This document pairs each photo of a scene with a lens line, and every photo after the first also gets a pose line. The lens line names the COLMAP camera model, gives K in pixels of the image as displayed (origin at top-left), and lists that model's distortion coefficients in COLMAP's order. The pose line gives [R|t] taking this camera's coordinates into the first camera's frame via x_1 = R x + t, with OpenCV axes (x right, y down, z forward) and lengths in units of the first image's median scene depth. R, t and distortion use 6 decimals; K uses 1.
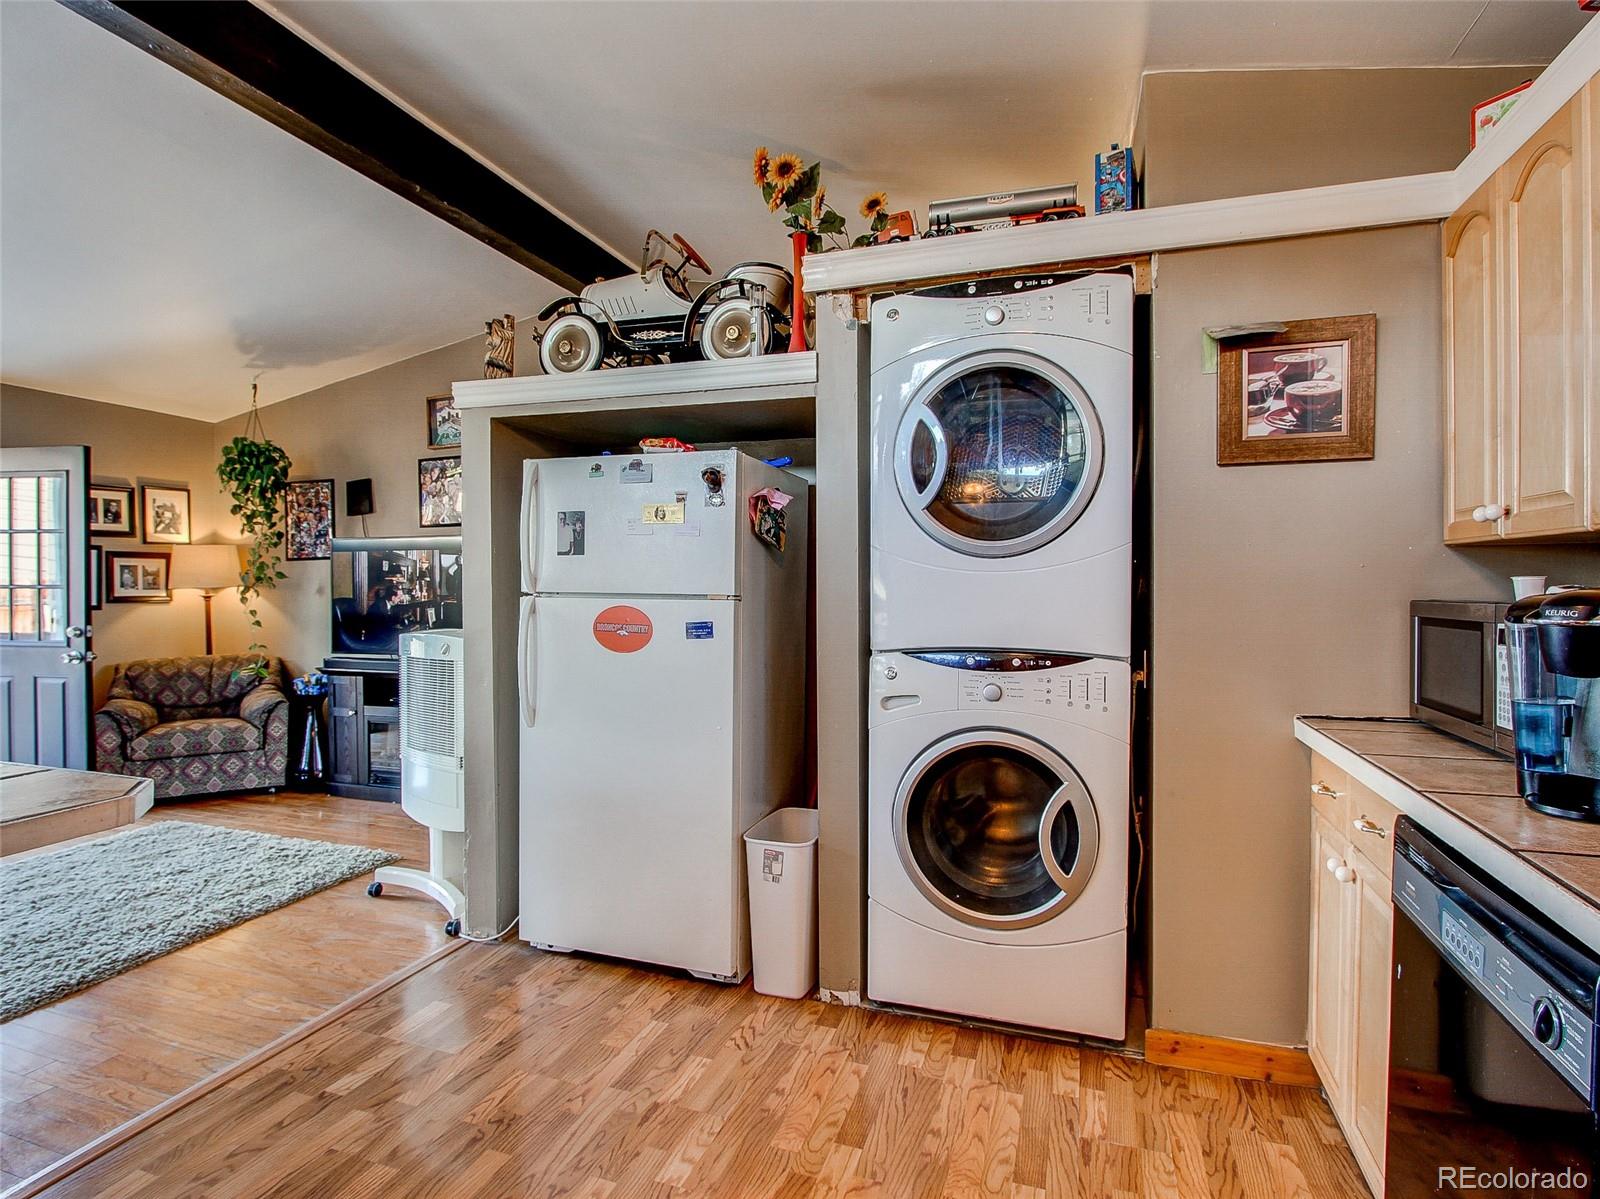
lens RADIAL K [[841.2, 0, 798.0], [0, 841.2, 598.3], [0, 0, 1]] dist [-0.019428, 0.000121]
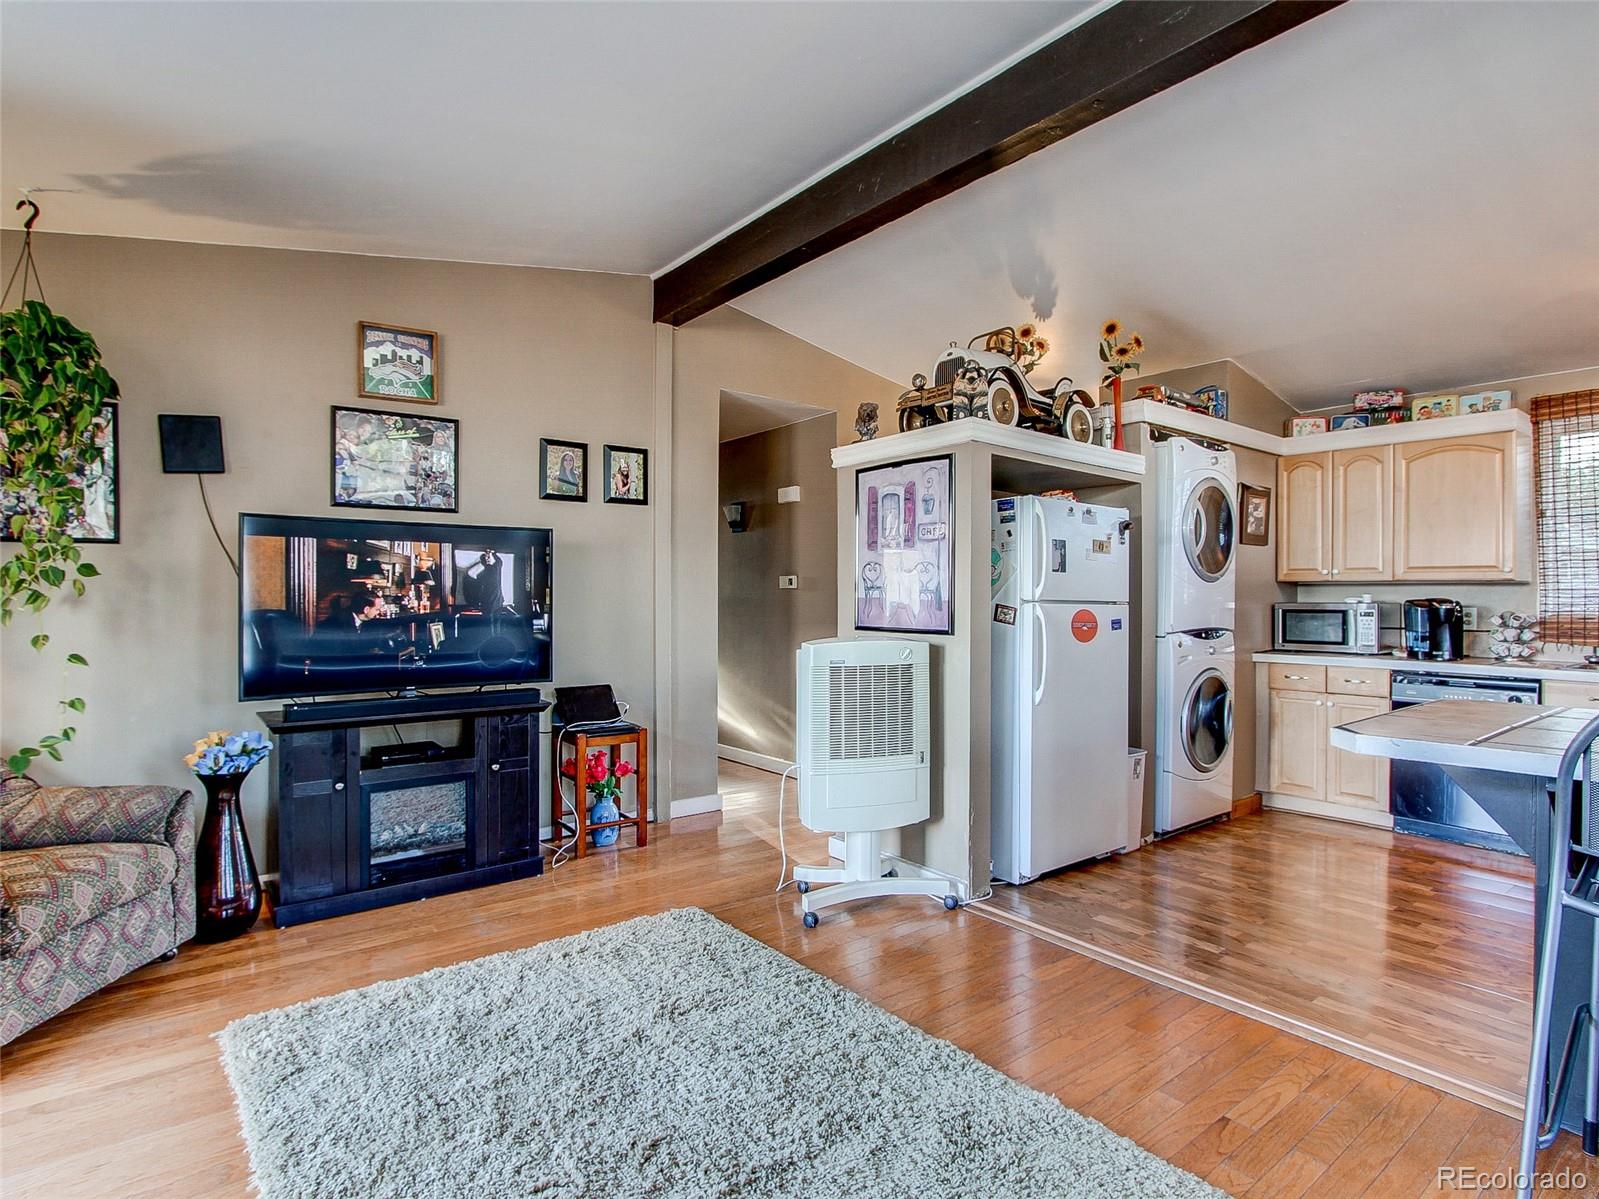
lens RADIAL K [[840.7, 0, 795.7], [0, 840.7, 600.7], [0, 0, 1]] dist [-0.019428, 0.000121]
pose [[0.541560, -0.000519, 0.840662, -0.878336], [0.007563, 0.999962, -0.004255, -0.002002], [-0.840628, 0.008662, 0.541544, 0.340789]]
